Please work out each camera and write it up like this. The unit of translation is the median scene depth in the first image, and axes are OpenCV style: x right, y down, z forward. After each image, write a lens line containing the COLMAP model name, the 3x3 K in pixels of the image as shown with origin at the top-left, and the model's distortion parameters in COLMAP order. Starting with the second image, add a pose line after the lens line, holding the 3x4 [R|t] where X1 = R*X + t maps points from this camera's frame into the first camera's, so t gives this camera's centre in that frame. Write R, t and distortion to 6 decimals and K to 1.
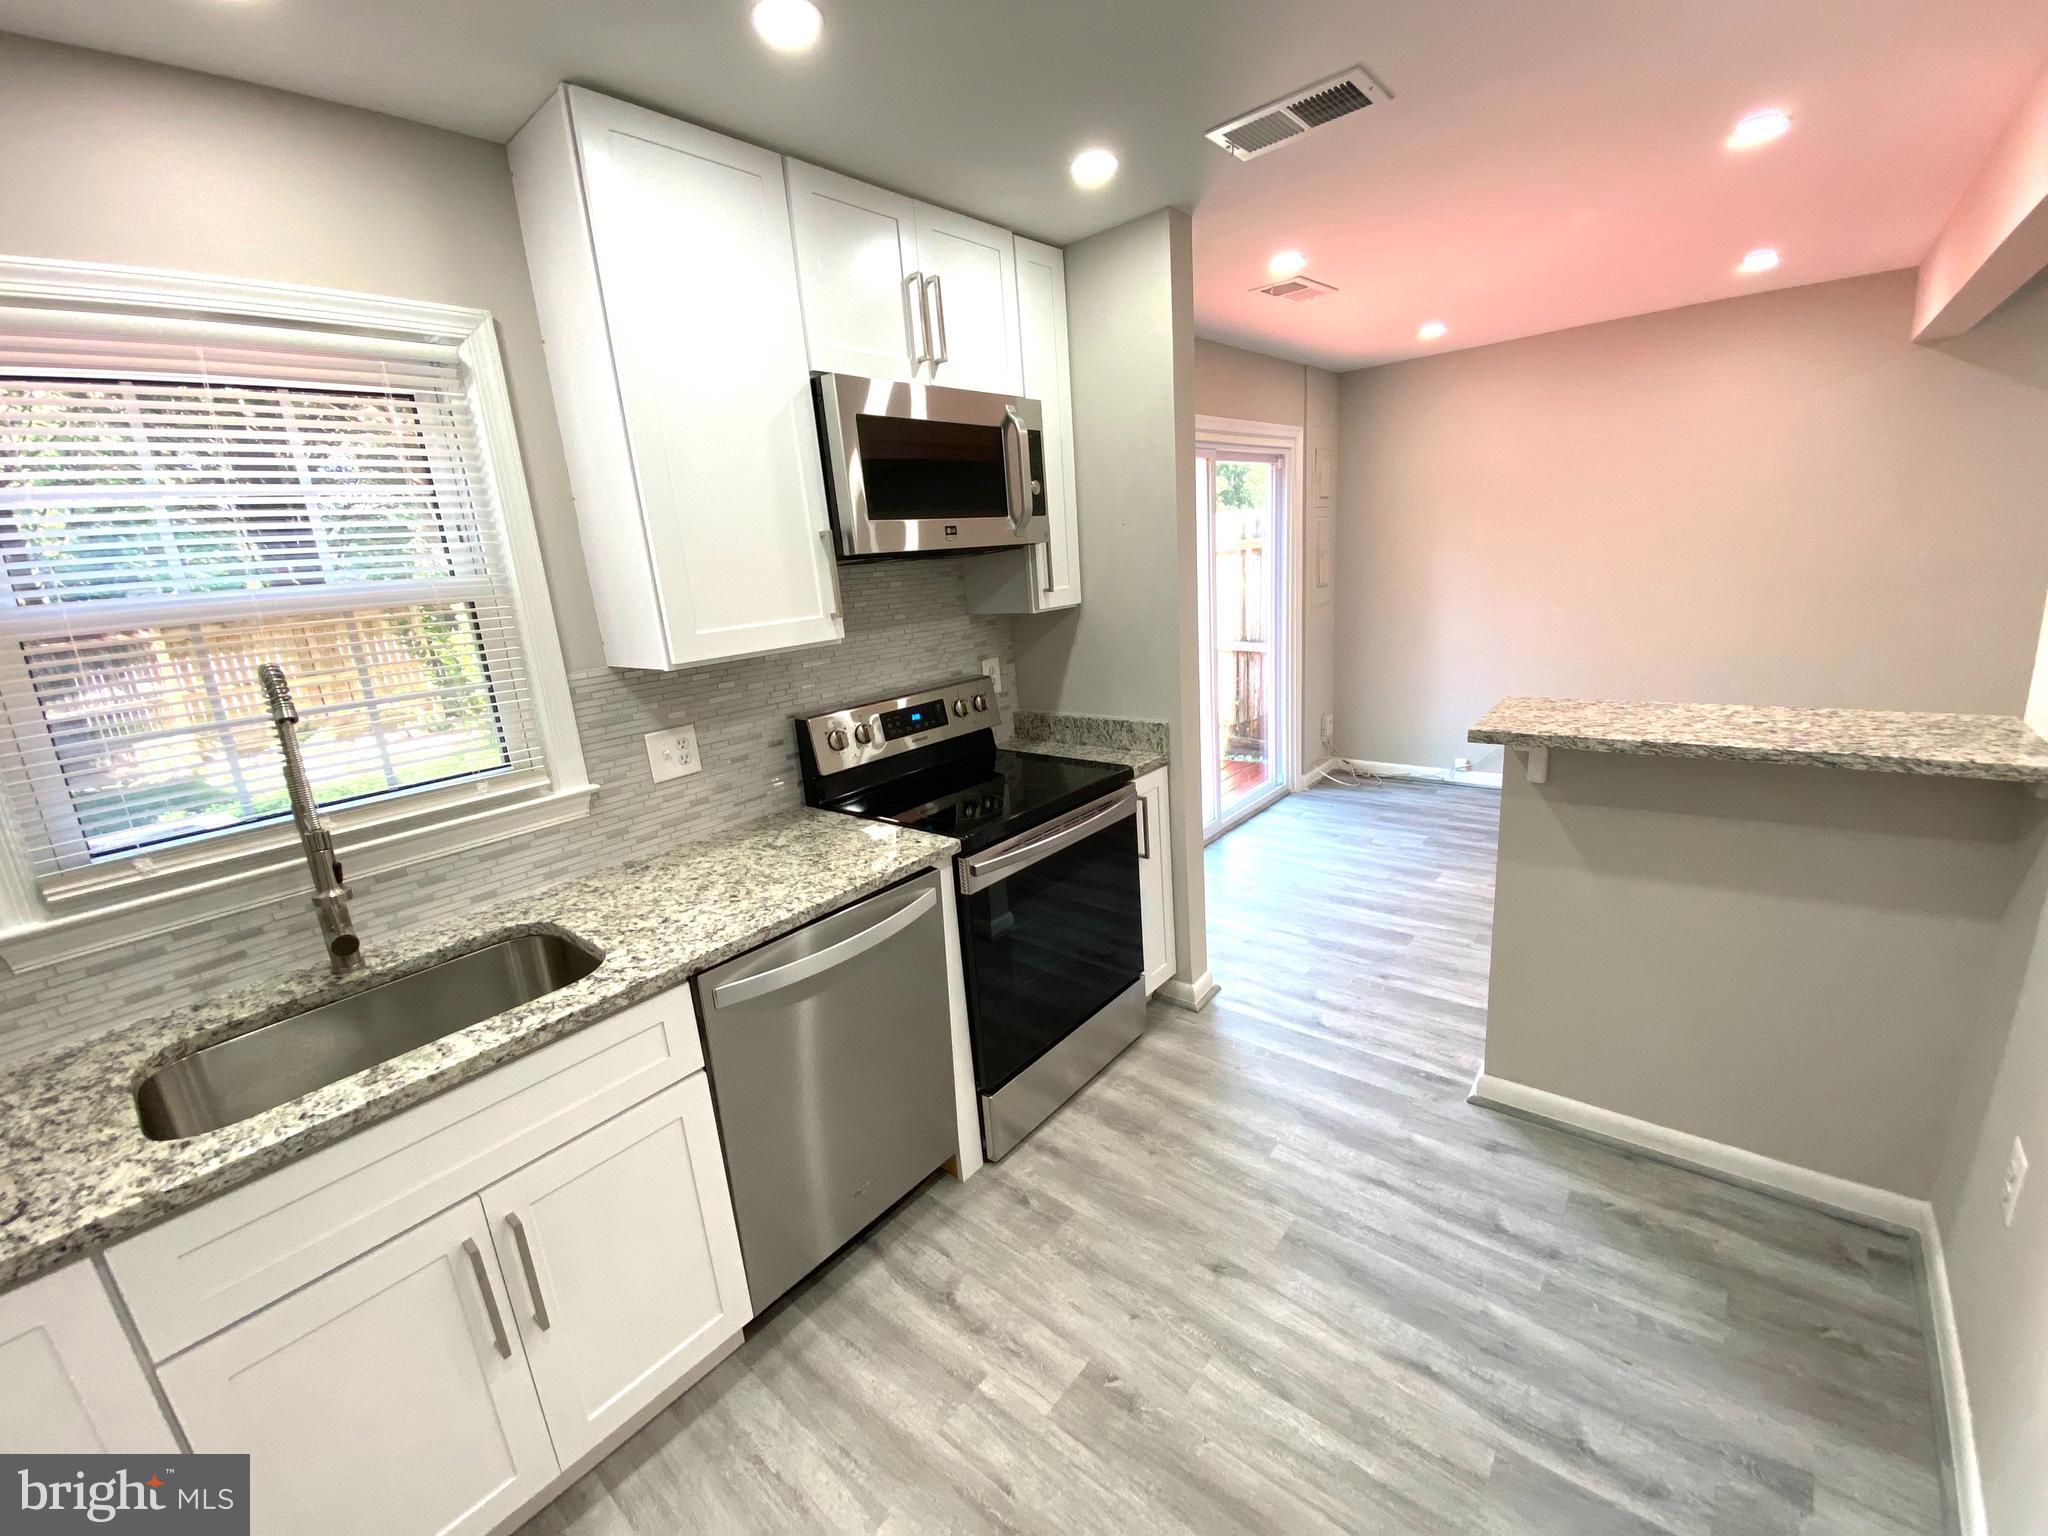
lens RADIAL K [[833.4, 0, 995.7], [0, 833.4, 761.1], [0, 0, 1]] dist [-0.000281, -0.000141]
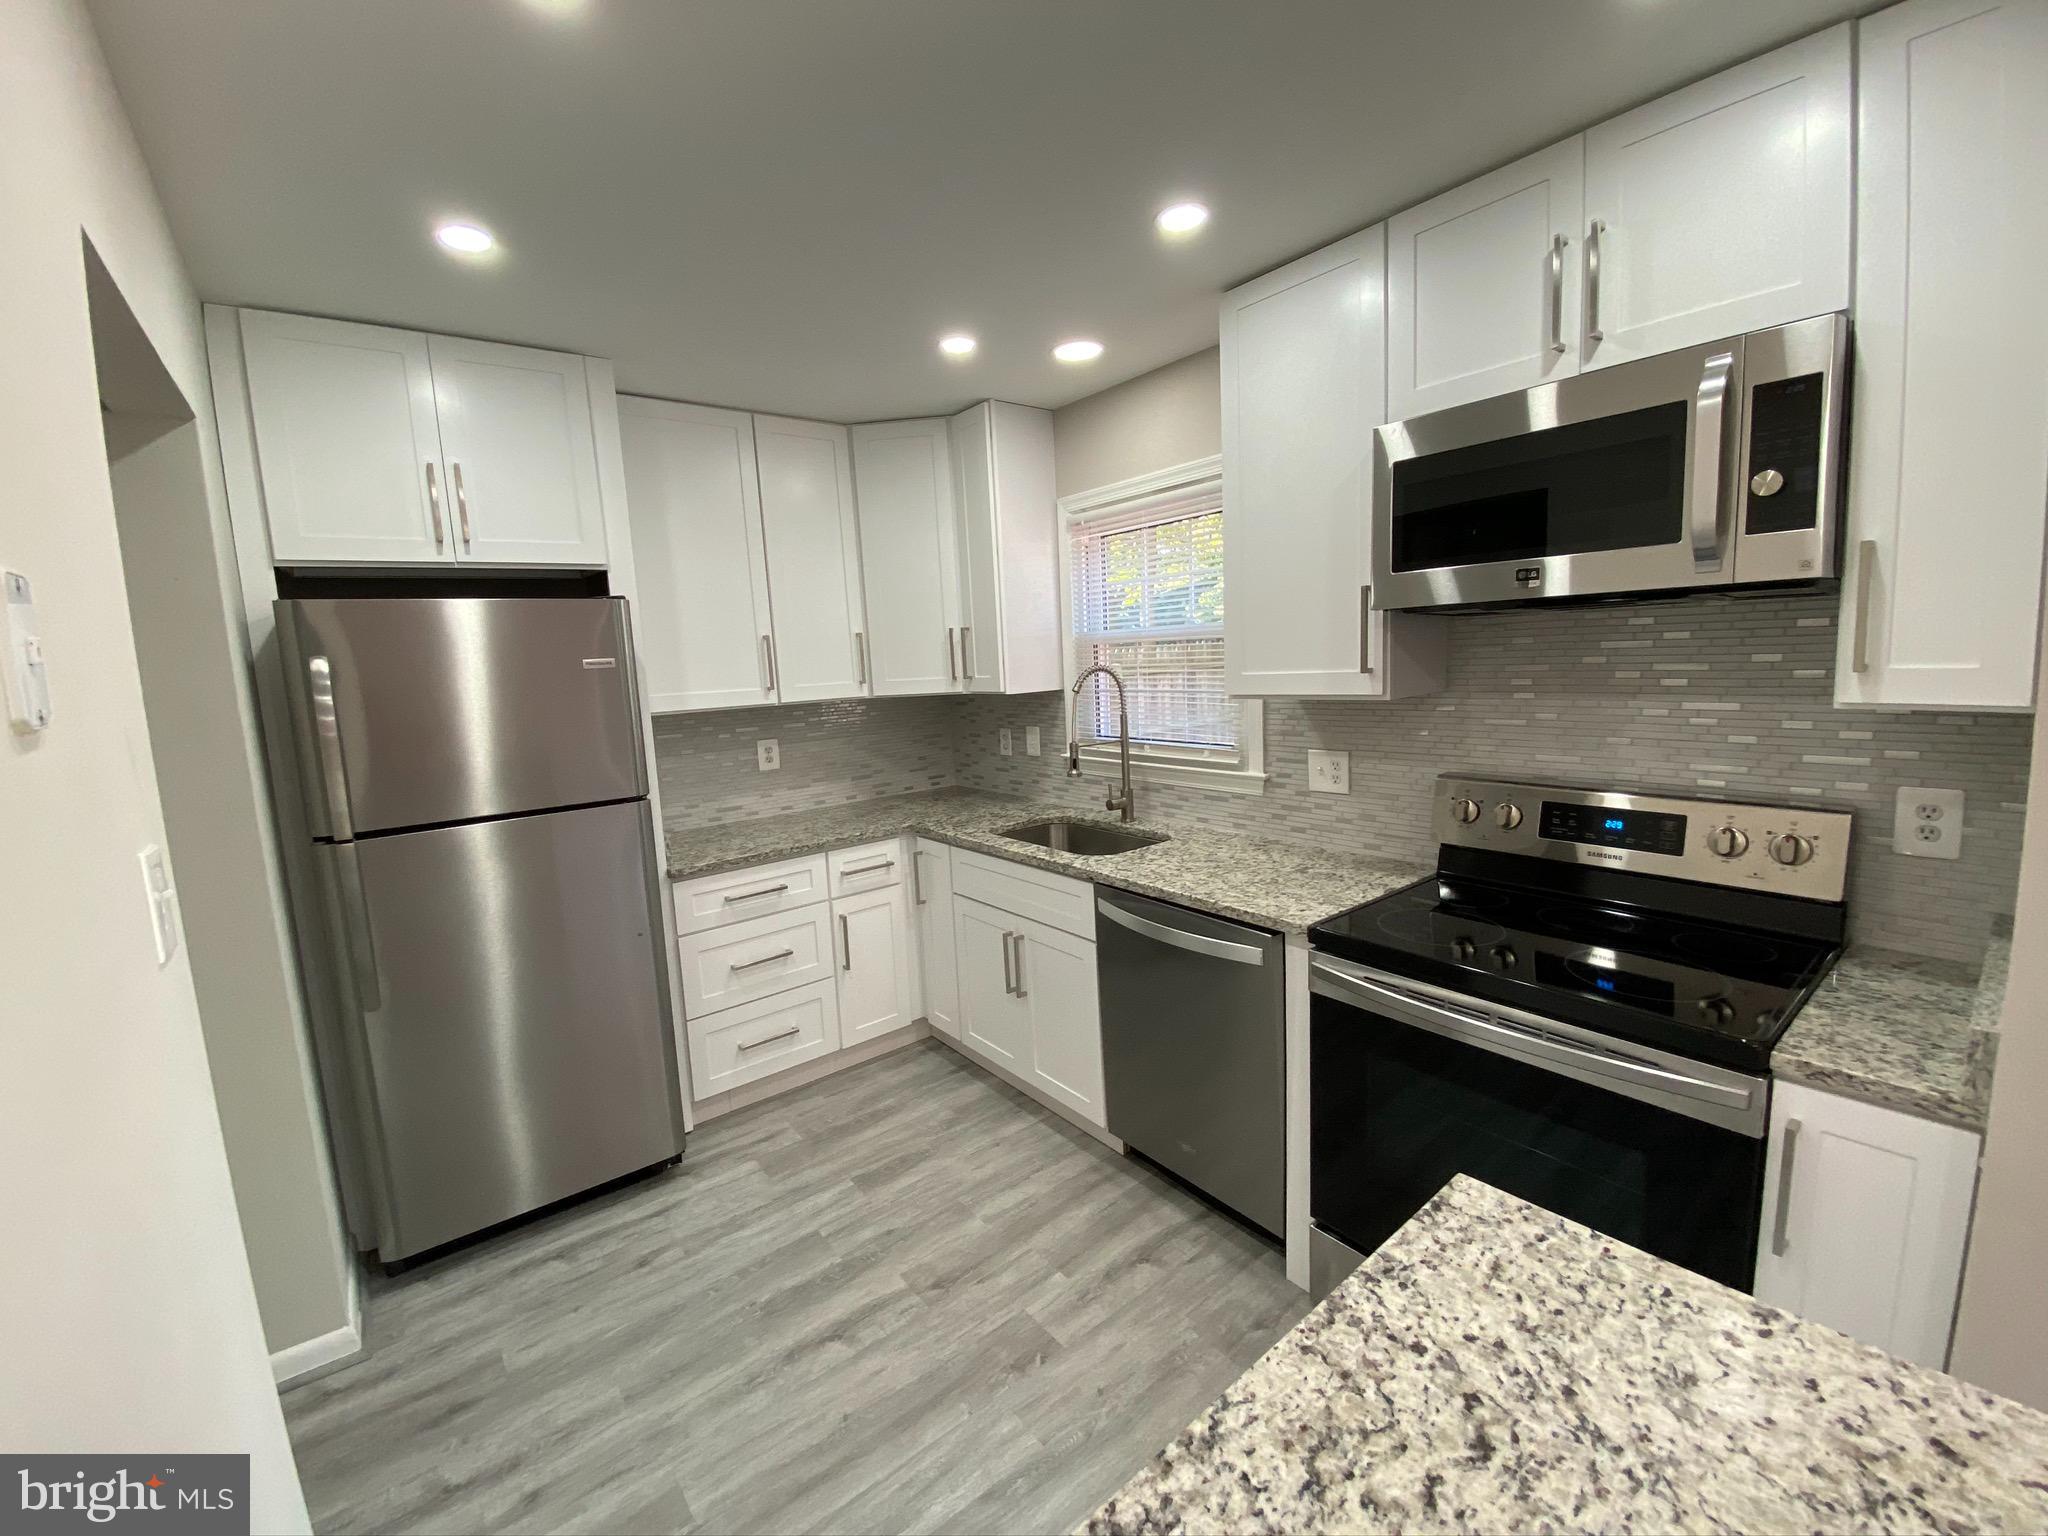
lens RADIAL K [[831.5, 0, 1024.0], [0, 831.5, 768.0], [0, 0, 1]] dist [-0.000022, -0.000308]
pose [[-0.171489, 0.225248, -0.959091, 0.858171], [-0.177565, 0.950503, 0.254981, -0.250818], [0.969052, 0.214027, -0.123004, 0.772298]]
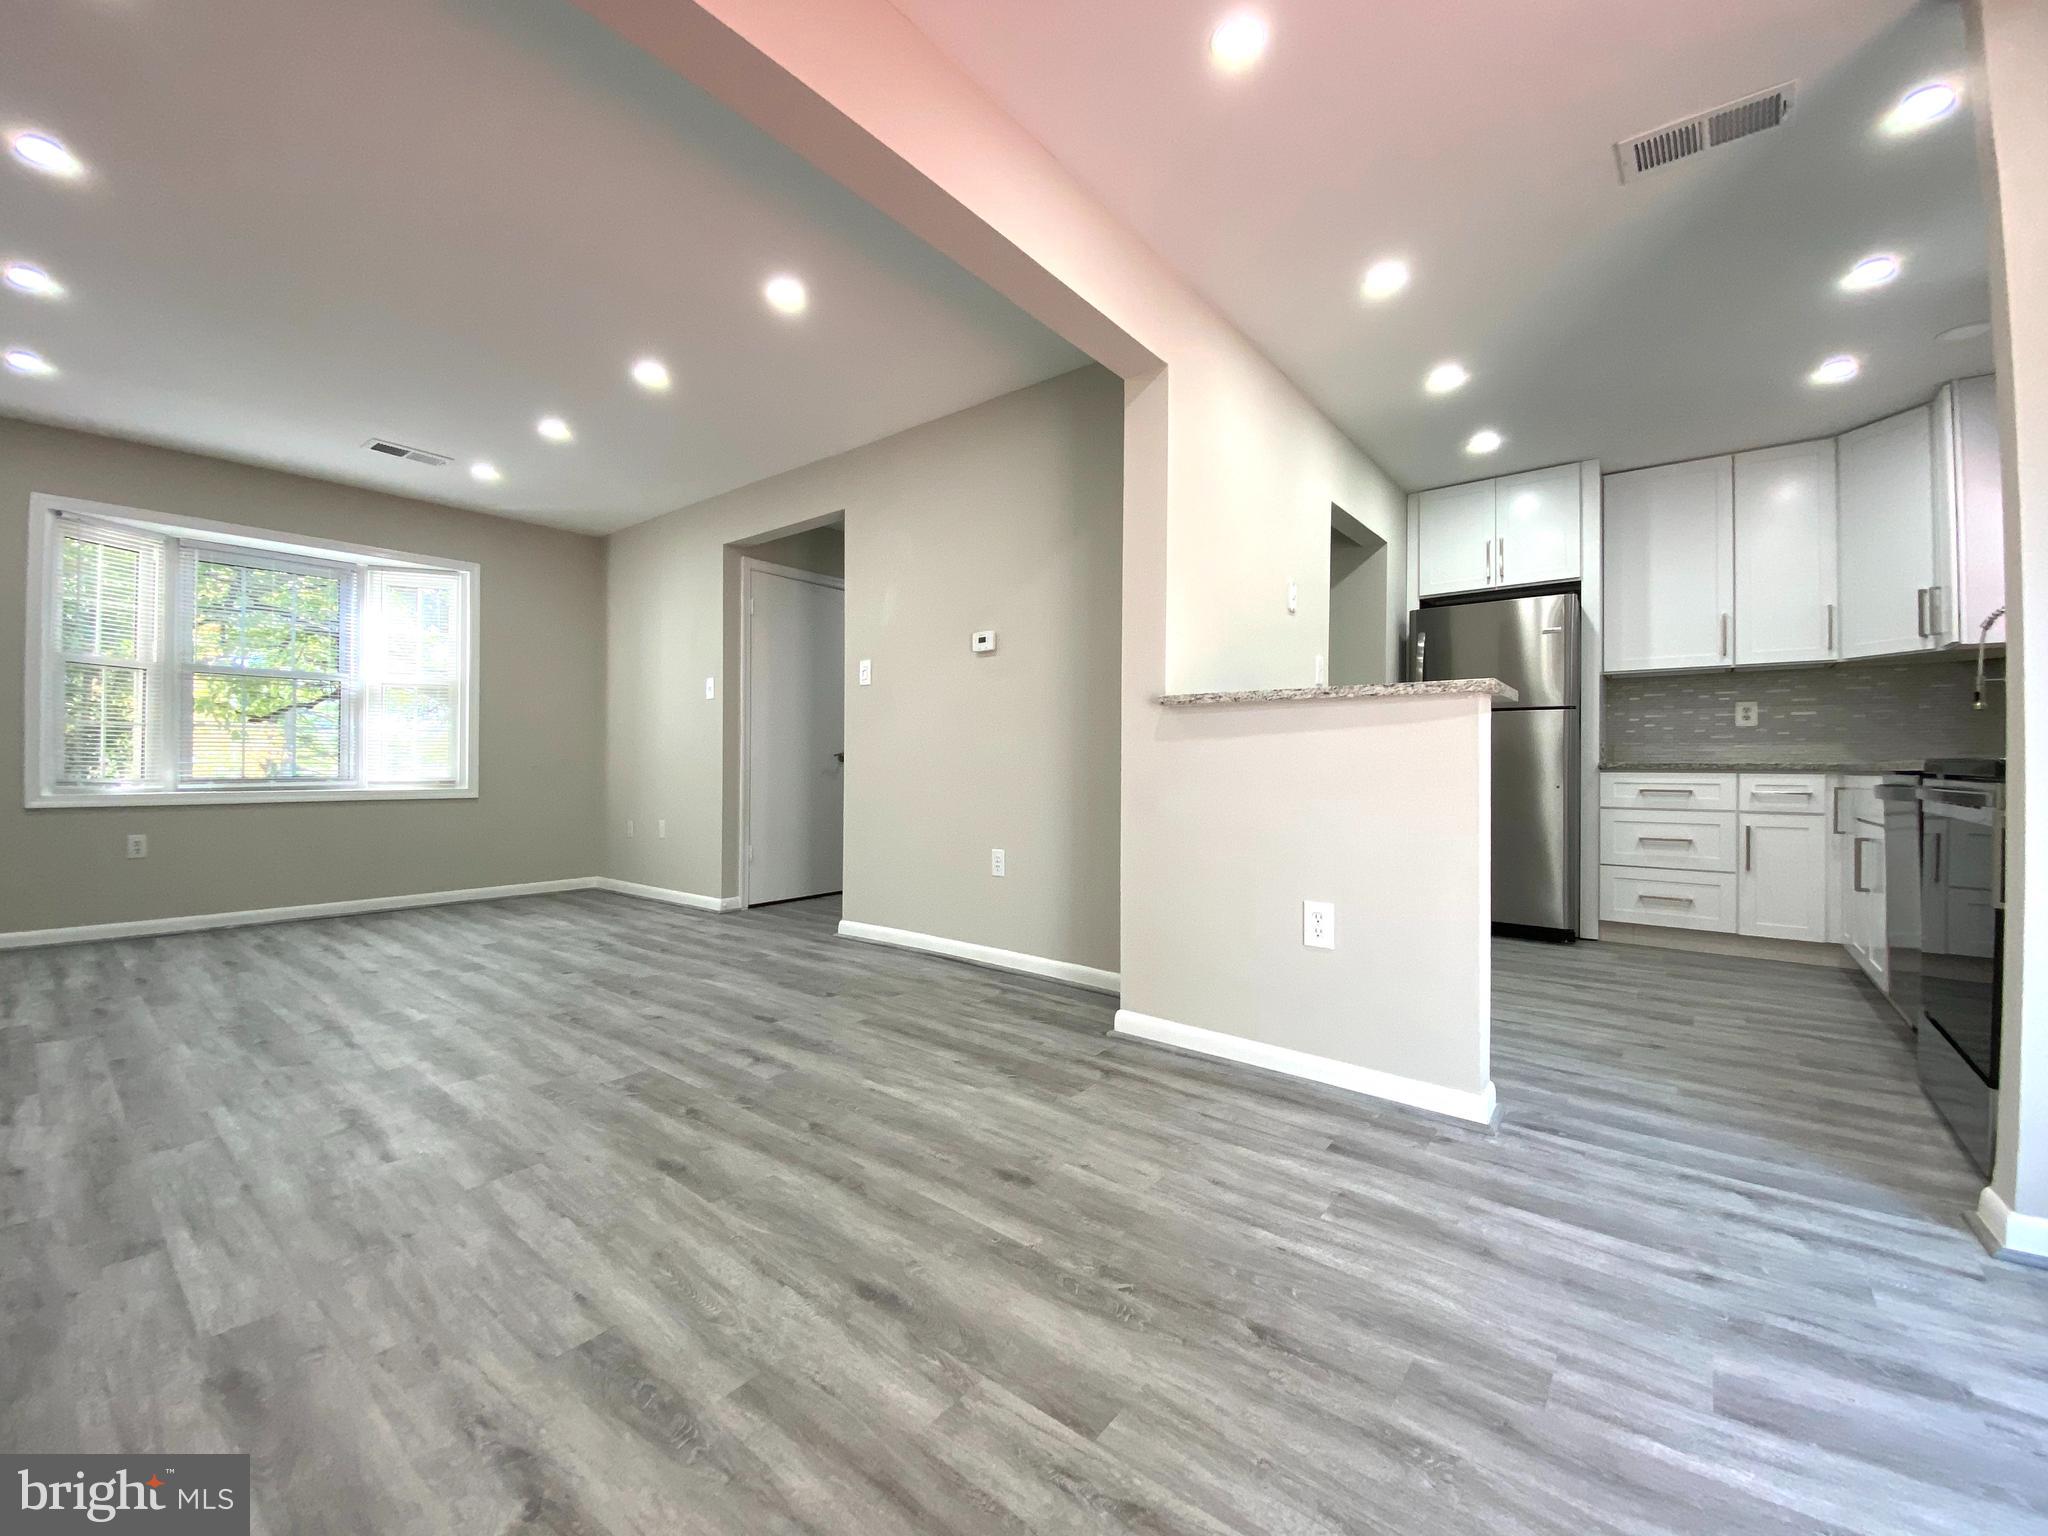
lens RADIAL K [[831.5, 0, 1024.0], [0, 831.5, 768.0], [0, 0, 1]] dist [-0.000022, -0.000308]
pose [[-0.995178, 0.078134, -0.059297, 1.292484], [0.060256, 0.964004, 0.258971, -0.278211], [0.077397, 0.254149, -0.964063, 2.013929]]
